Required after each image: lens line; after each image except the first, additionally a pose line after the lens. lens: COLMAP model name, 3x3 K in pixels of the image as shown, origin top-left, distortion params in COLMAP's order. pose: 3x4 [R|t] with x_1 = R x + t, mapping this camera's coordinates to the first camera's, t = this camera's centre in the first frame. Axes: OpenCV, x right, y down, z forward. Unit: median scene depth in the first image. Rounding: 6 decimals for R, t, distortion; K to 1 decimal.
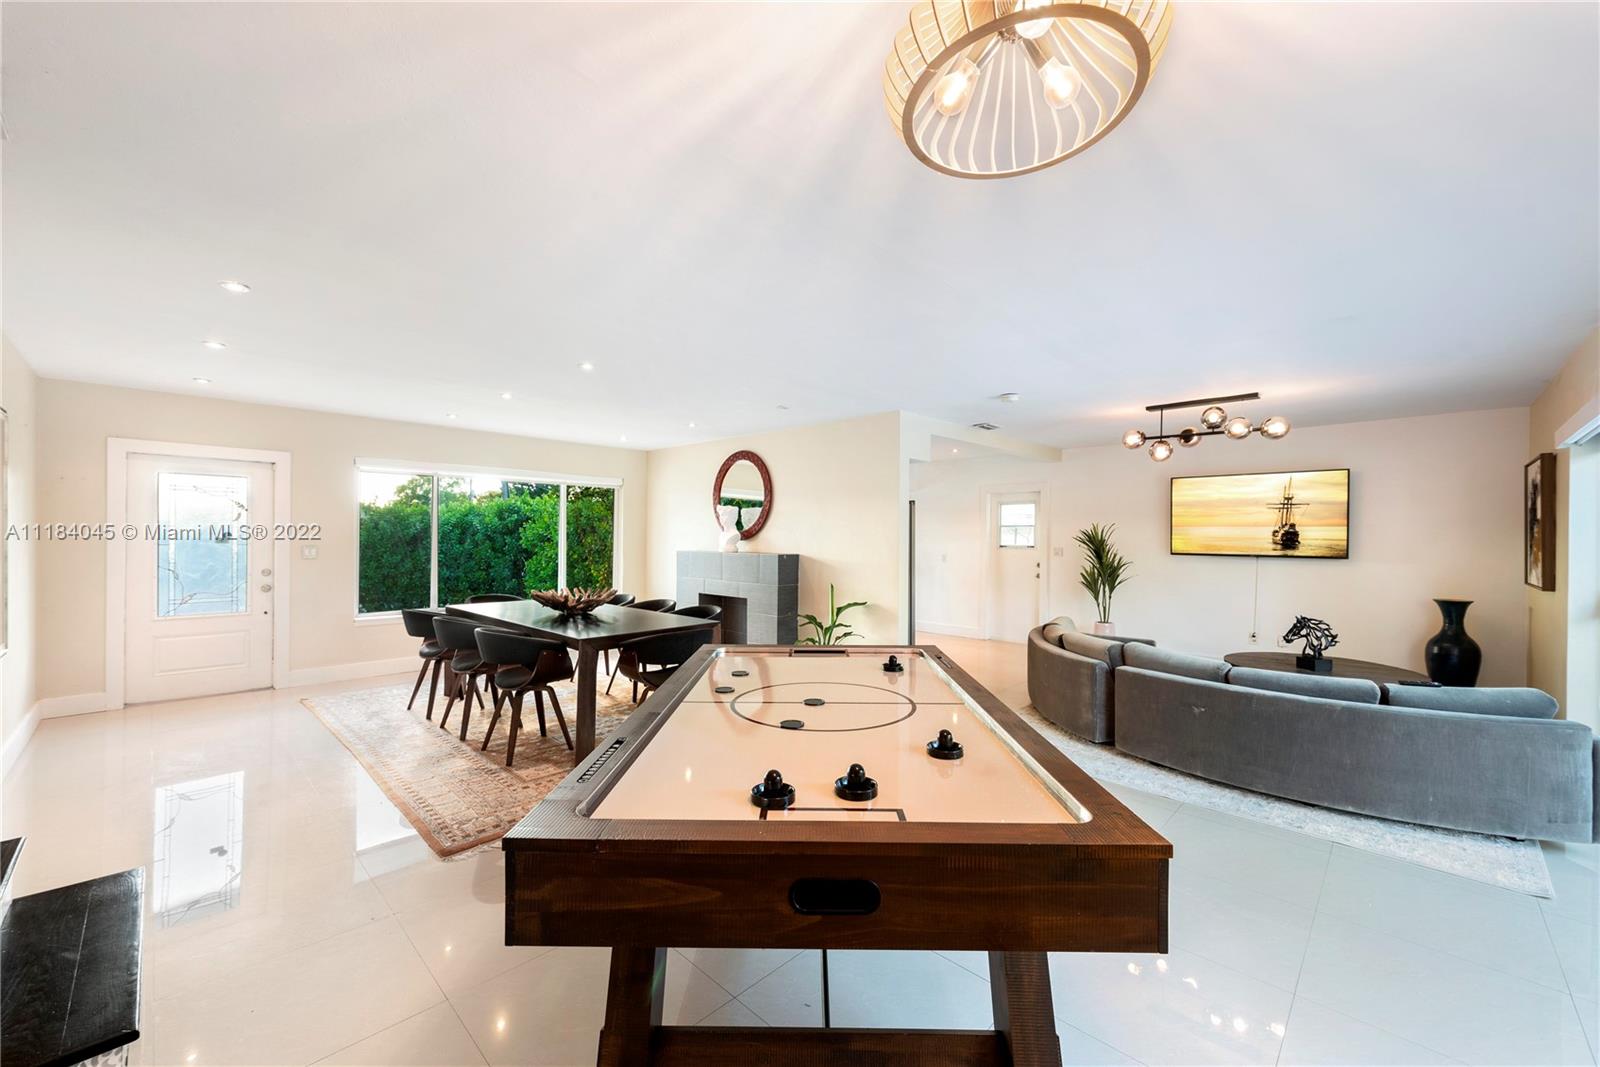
lens RADIAL K [[639.4, 0, 797.9], [0, 639.4, 534.1], [0, 0, 1]] dist [0.000632, -0.000150]
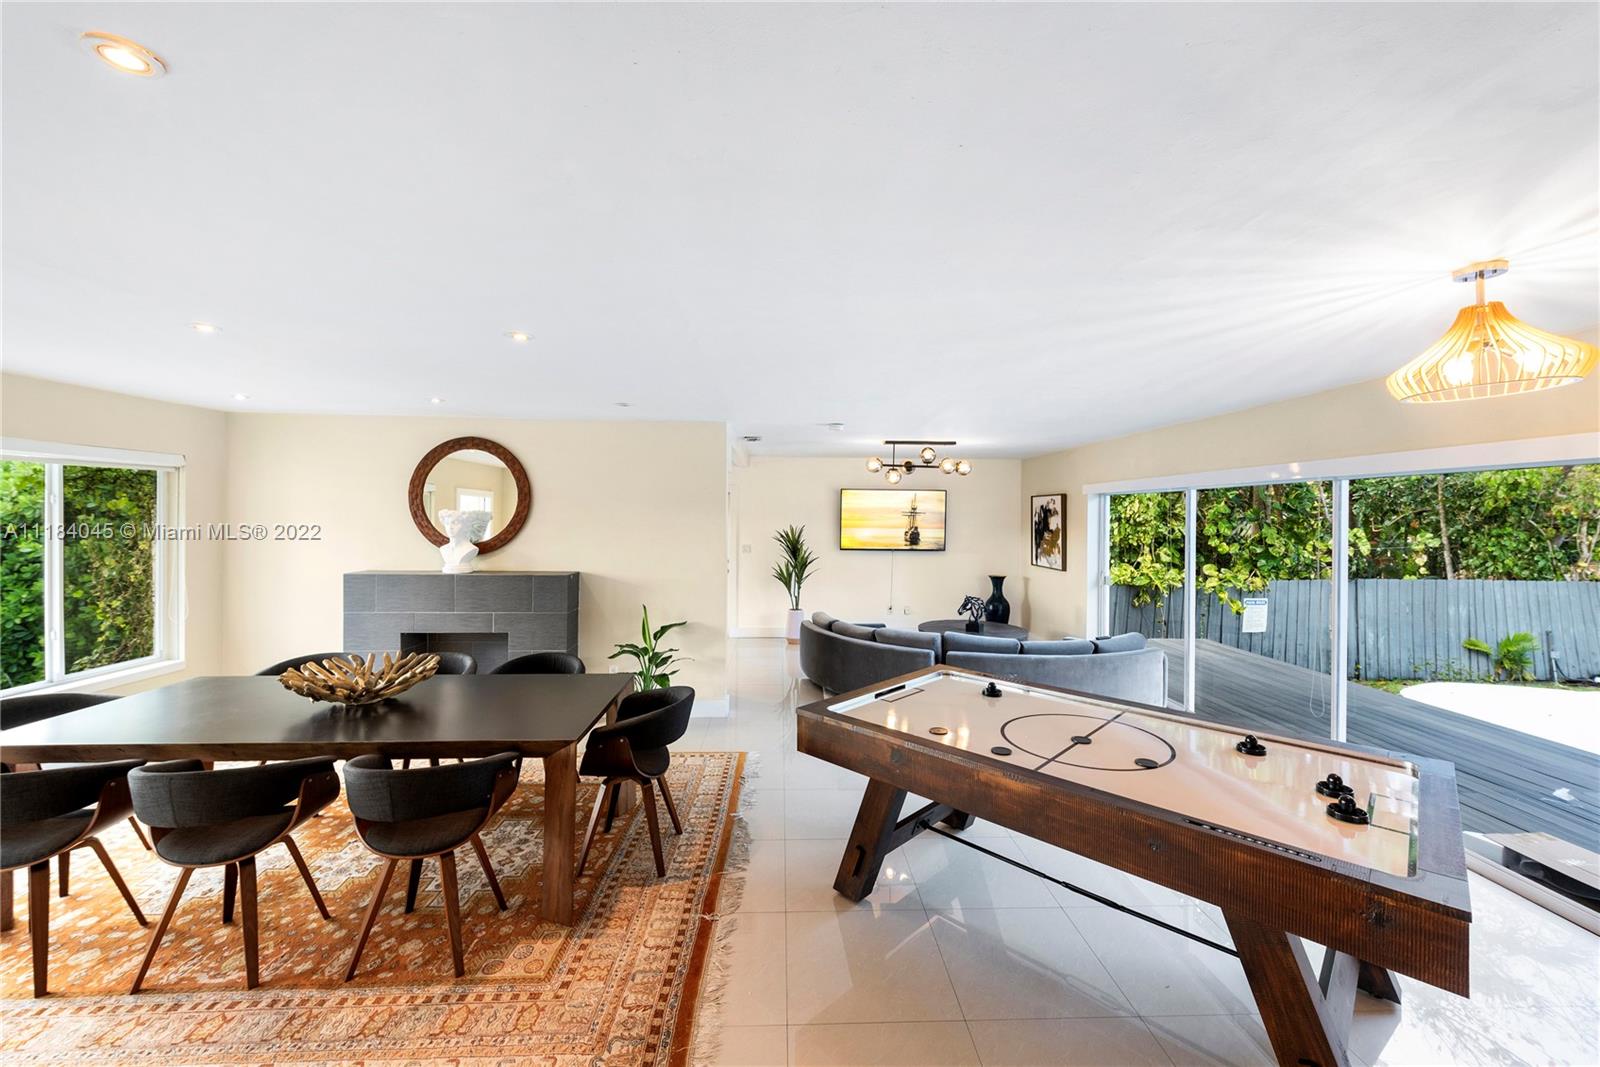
lens RADIAL K [[639.4, 0, 814.4], [0, 639.4, 510.3], [0, 0, 1]] dist [0.000632, -0.000150]
pose [[0.679372, 0.002878, 0.733788, -0.423596], [-0.007080, 0.999971, 0.002633, -0.055943], [-0.733760, -0.006984, 0.679373, 0.210764]]
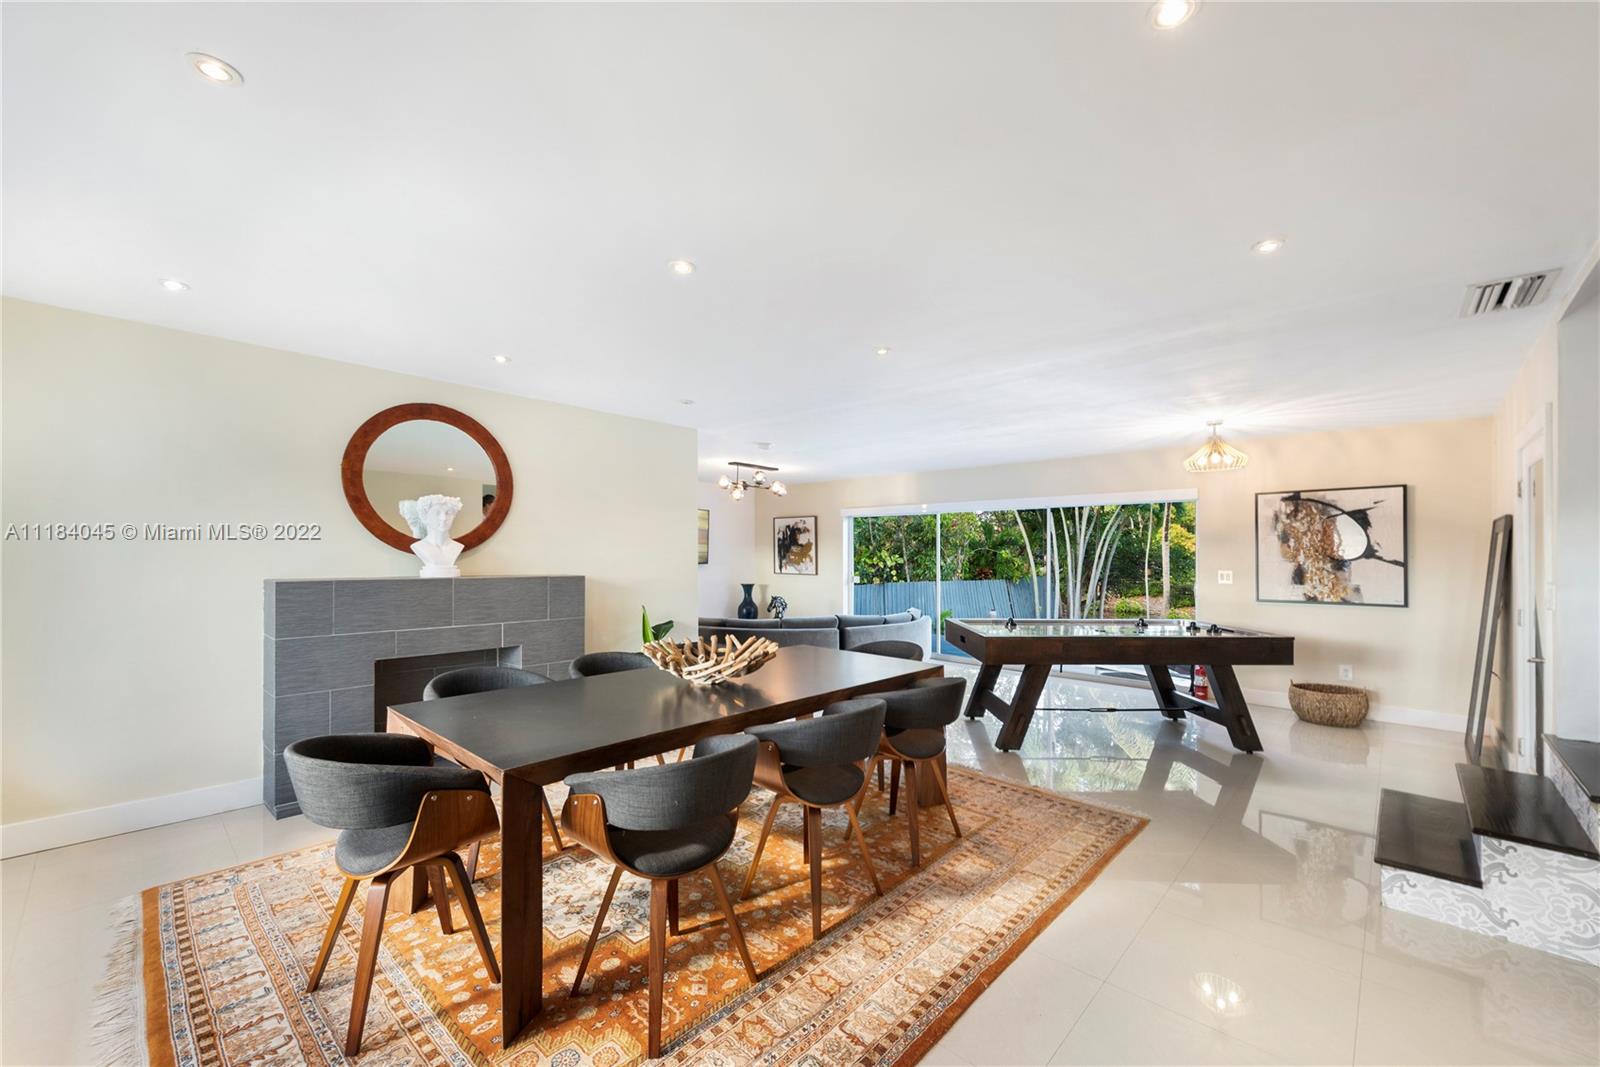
lens RADIAL K [[639.4, 0, 807.1], [0, 639.4, 547.0], [0, 0, 1]] dist [0.000632, -0.000150]
pose [[-0.029227, 0.003537, 0.999567, -0.797106], [-0.014604, 0.999885, -0.003965, -0.002582], [-0.999466, -0.014714, -0.029172, 0.768323]]
